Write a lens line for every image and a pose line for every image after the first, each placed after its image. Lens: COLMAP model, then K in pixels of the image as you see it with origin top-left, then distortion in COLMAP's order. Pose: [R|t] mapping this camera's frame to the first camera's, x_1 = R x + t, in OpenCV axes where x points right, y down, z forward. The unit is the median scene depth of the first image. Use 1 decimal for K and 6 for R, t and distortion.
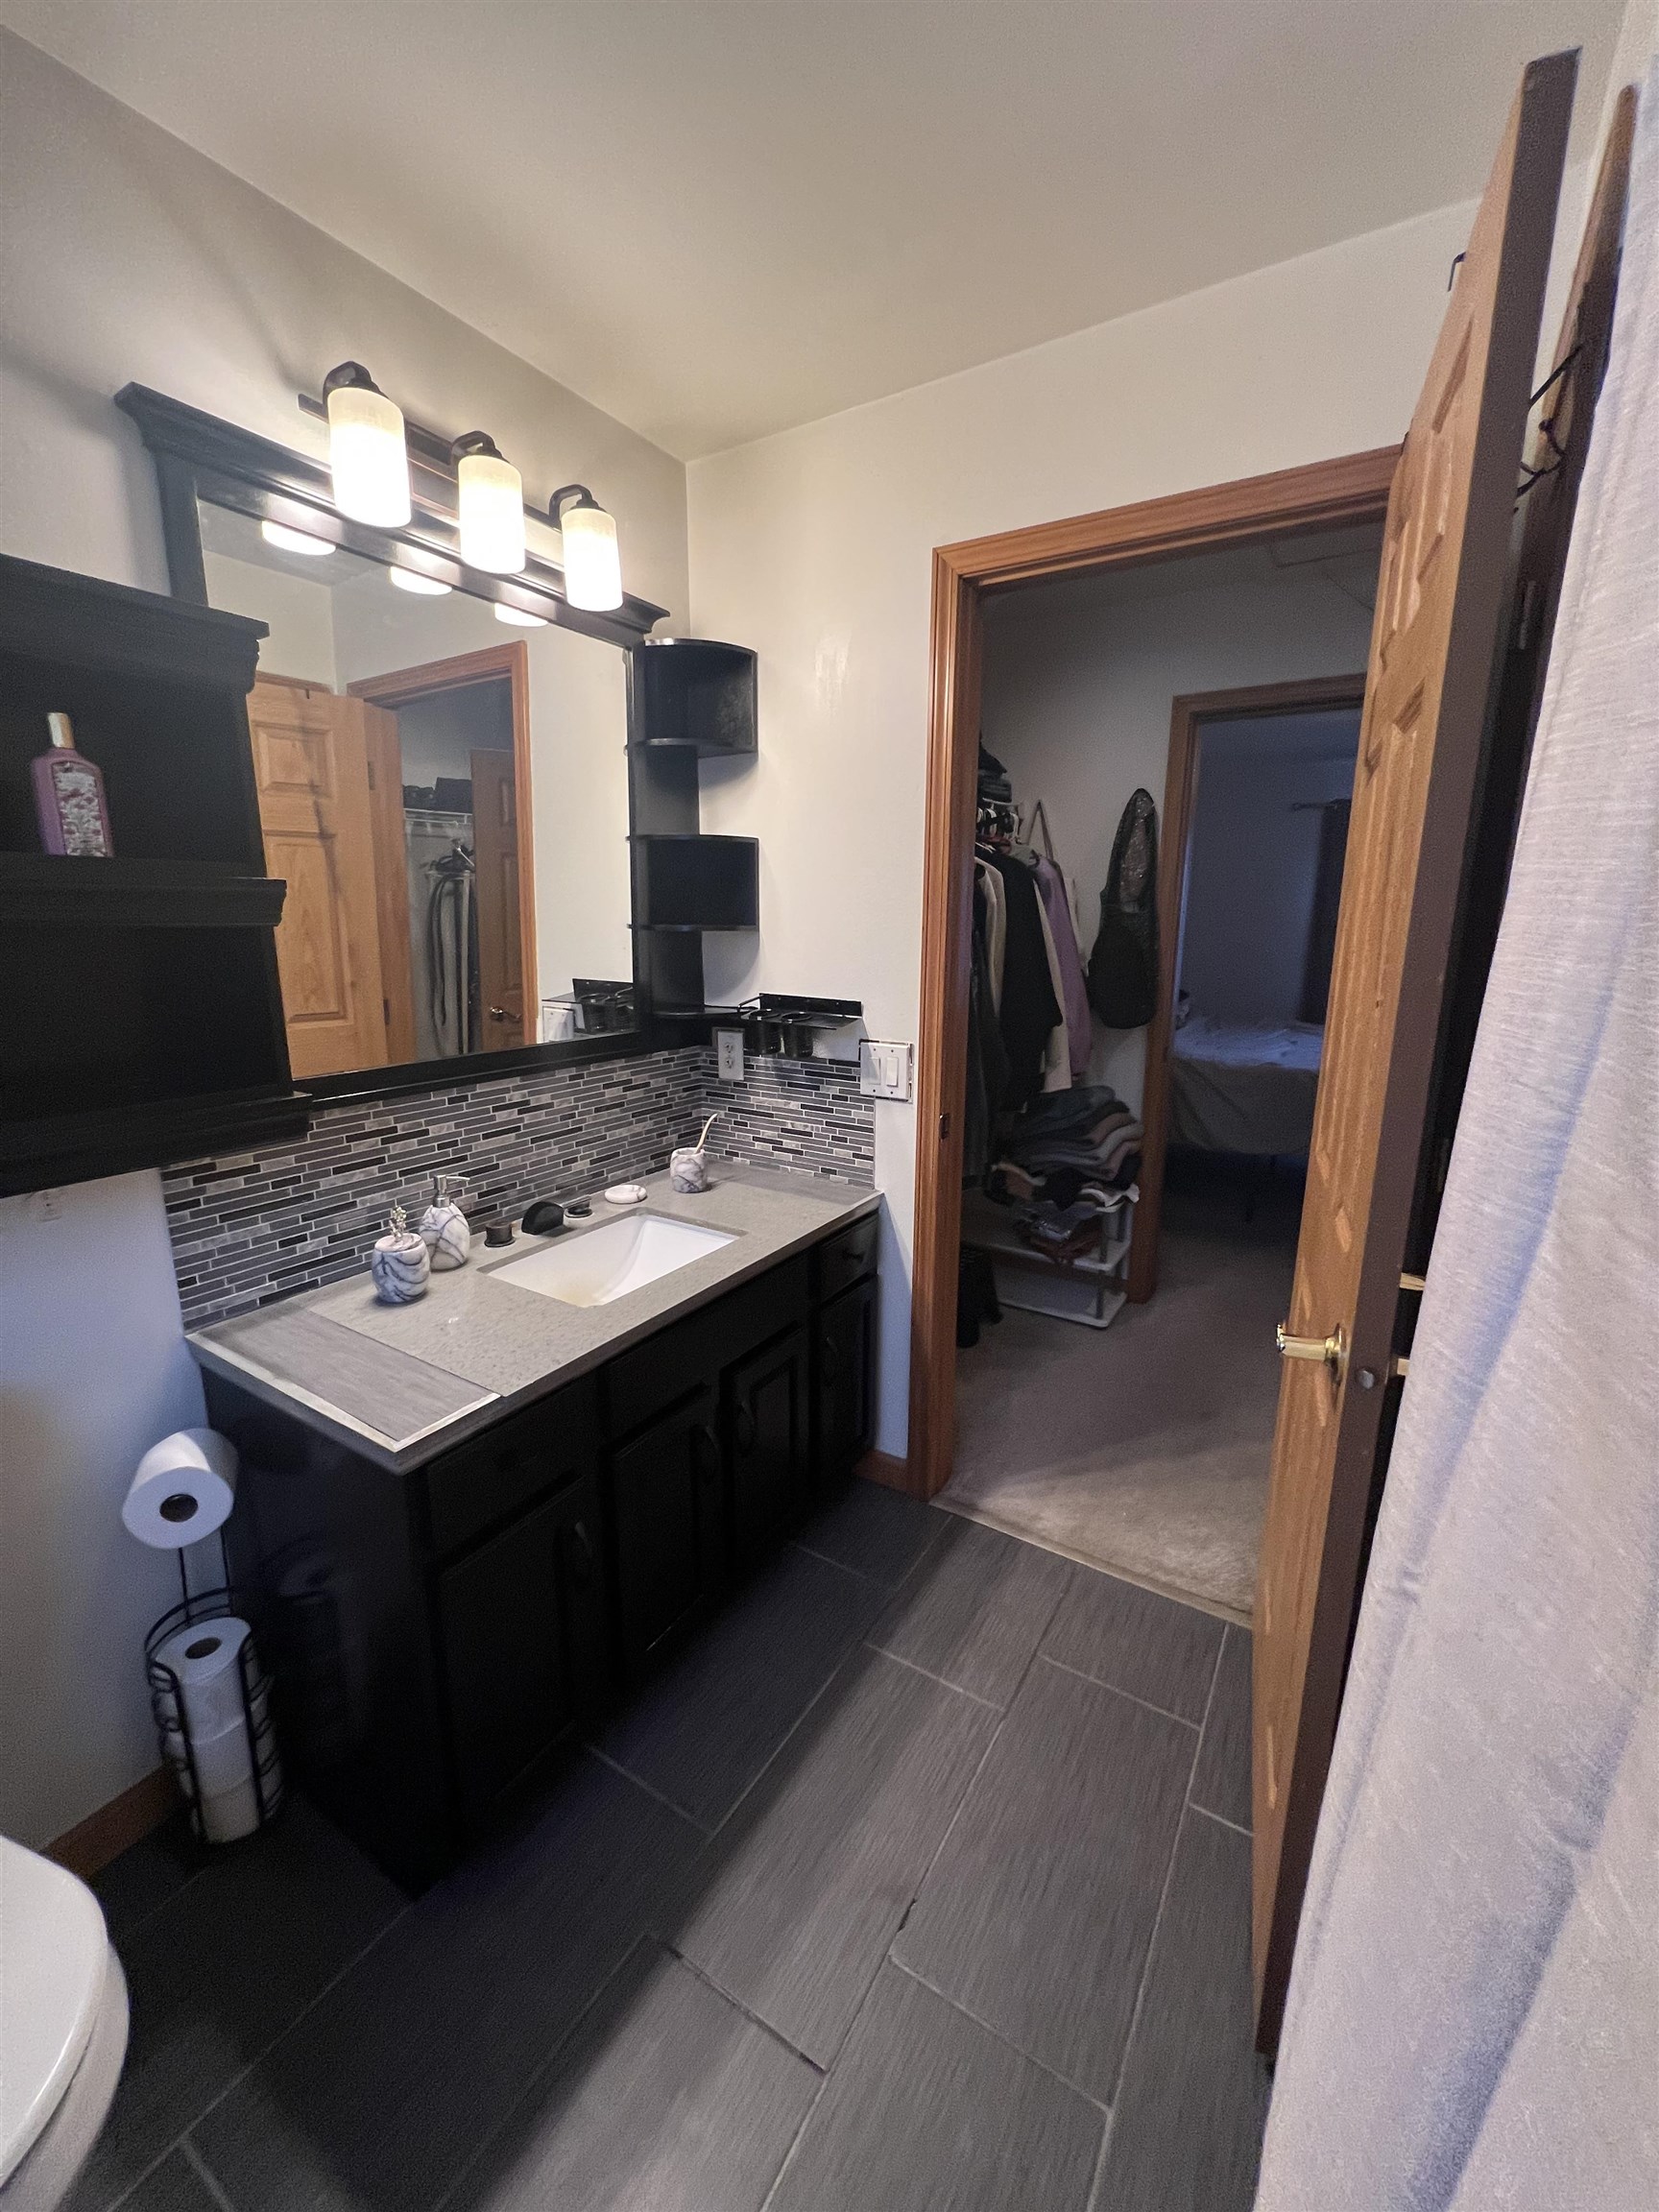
lens RADIAL K [[877.8, 0, 832.1], [0, 877.8, 1083.5], [0, 0, 1]] dist [-0.002169, 0.001243]
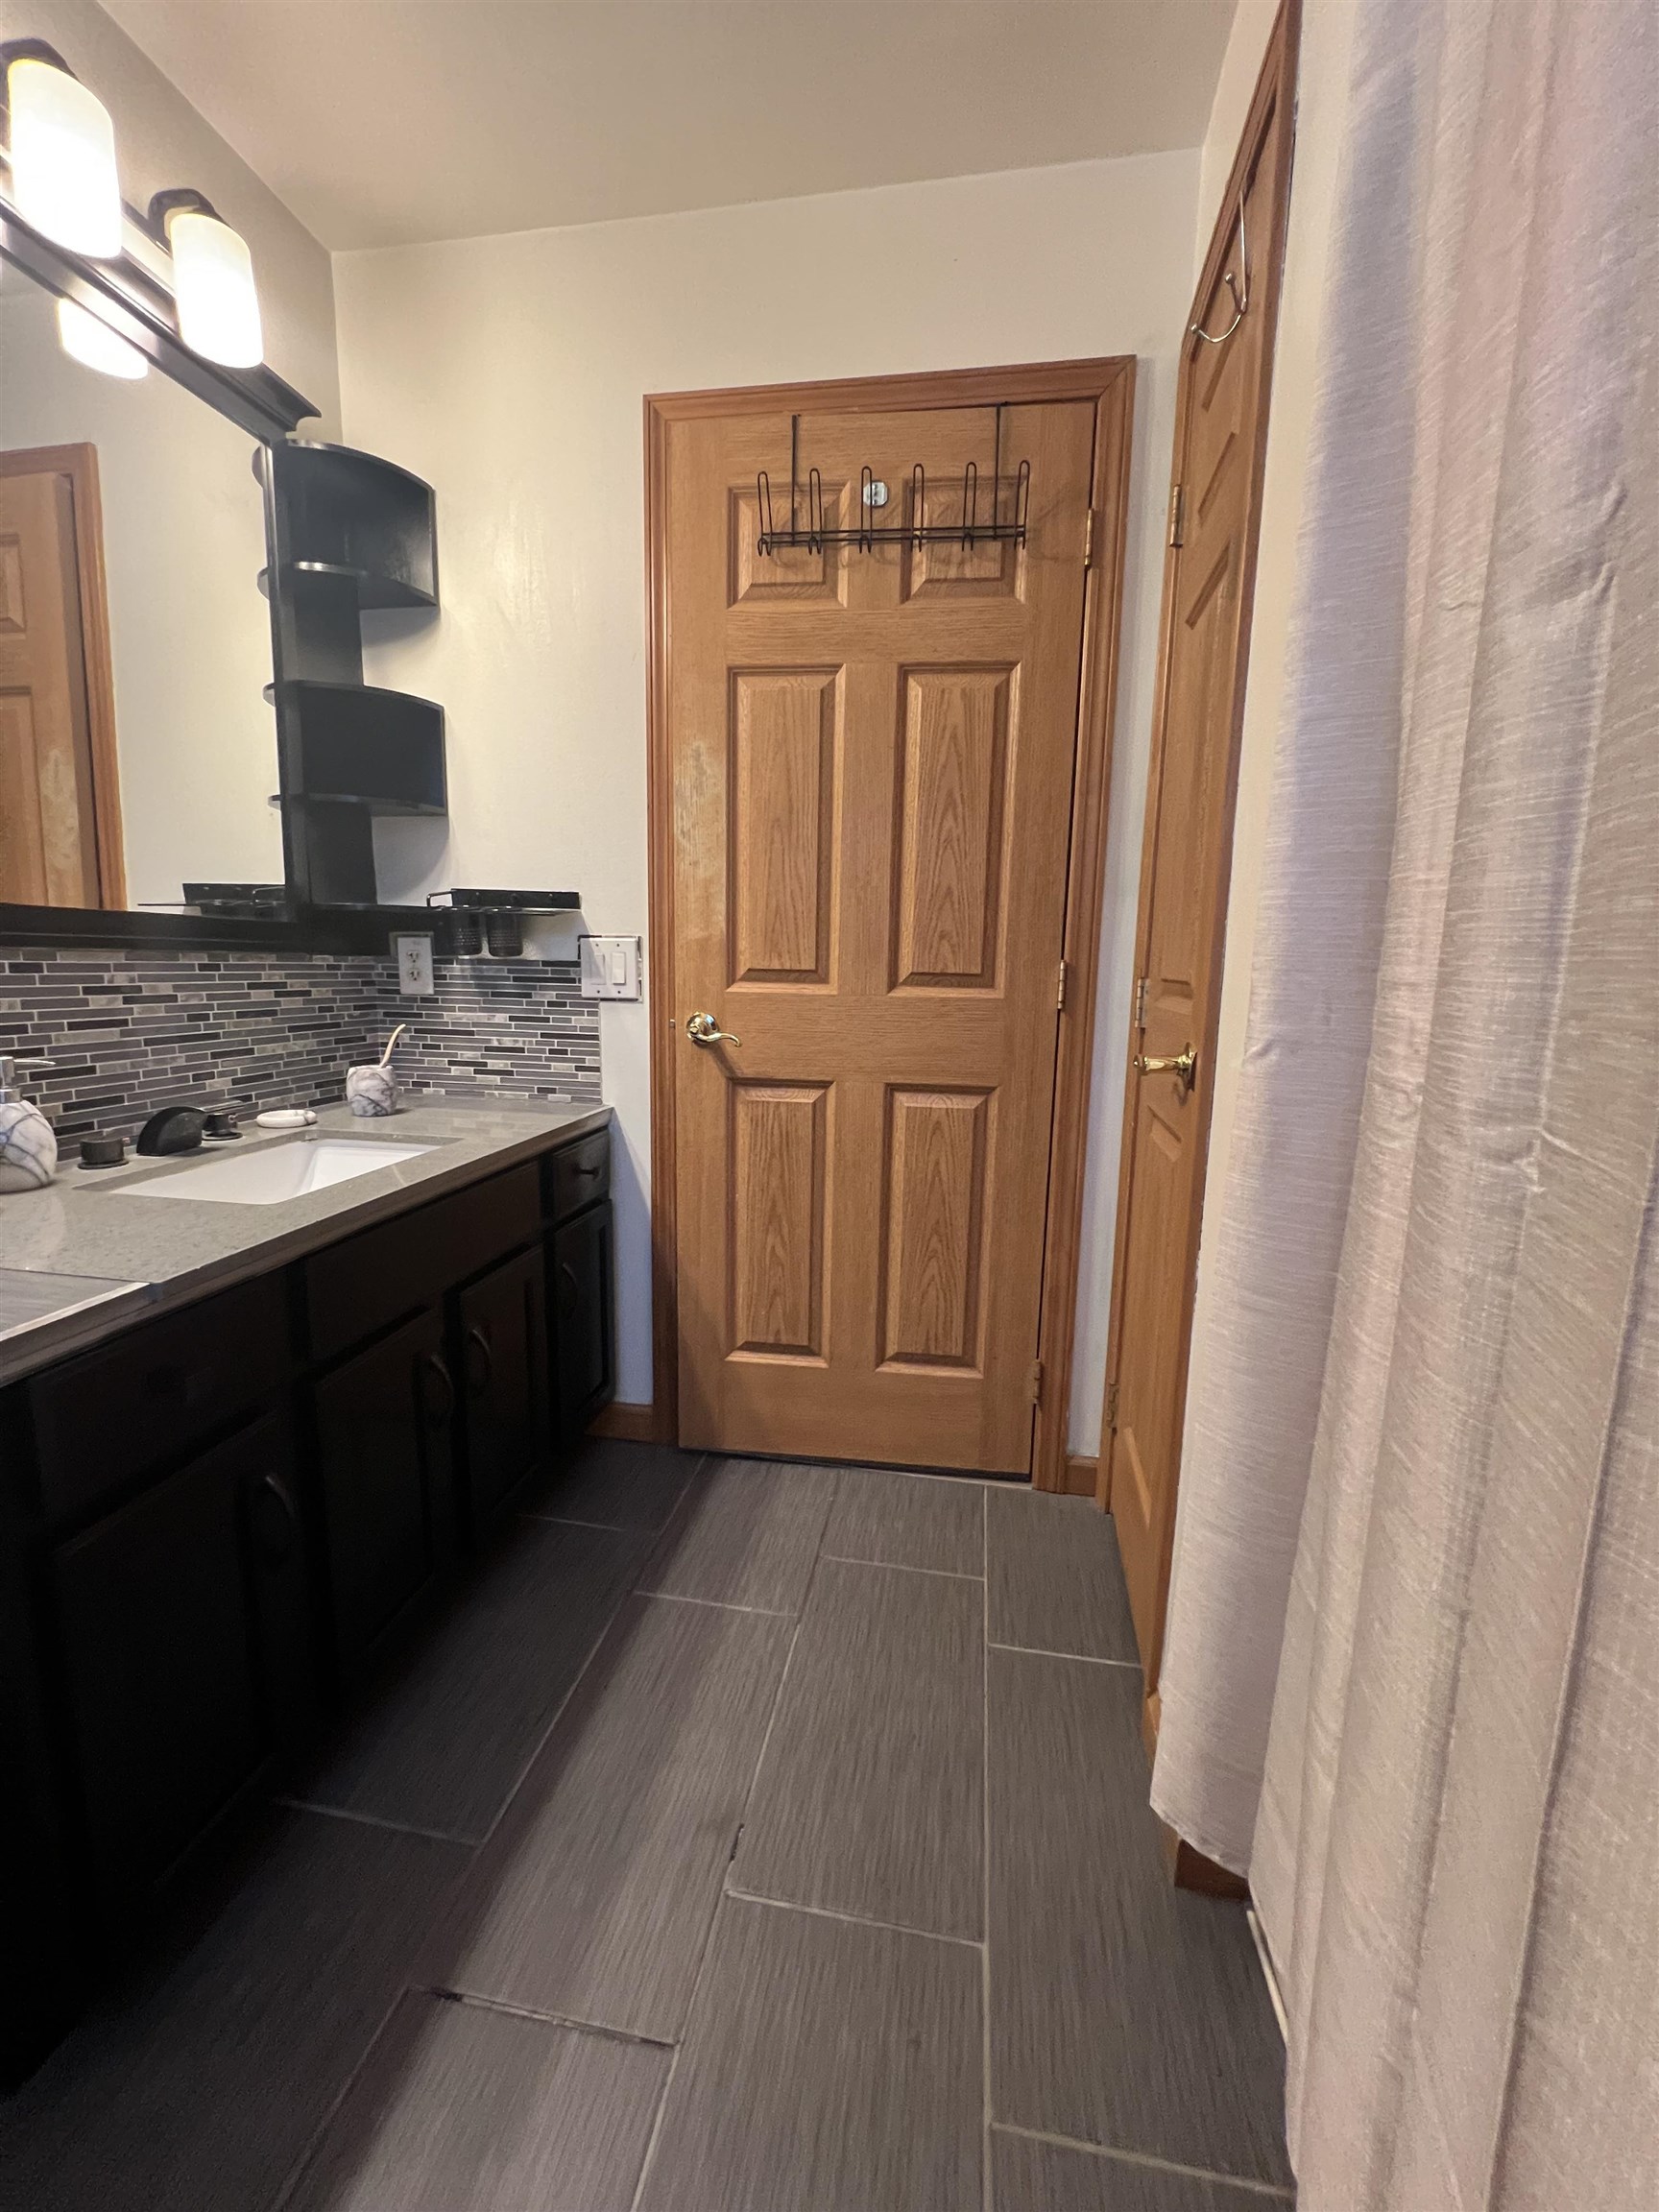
lens RADIAL K [[877.8, 0, 826.0], [0, 877.8, 1085.5], [0, 0, 1]] dist [-0.002169, 0.001243]
pose [[0.927519, -0.045123, 0.371043, -0.079438], [0.059965, 0.997792, -0.028554, 0.155043], [-0.368935, 0.048734, 0.928177, 0.085433]]
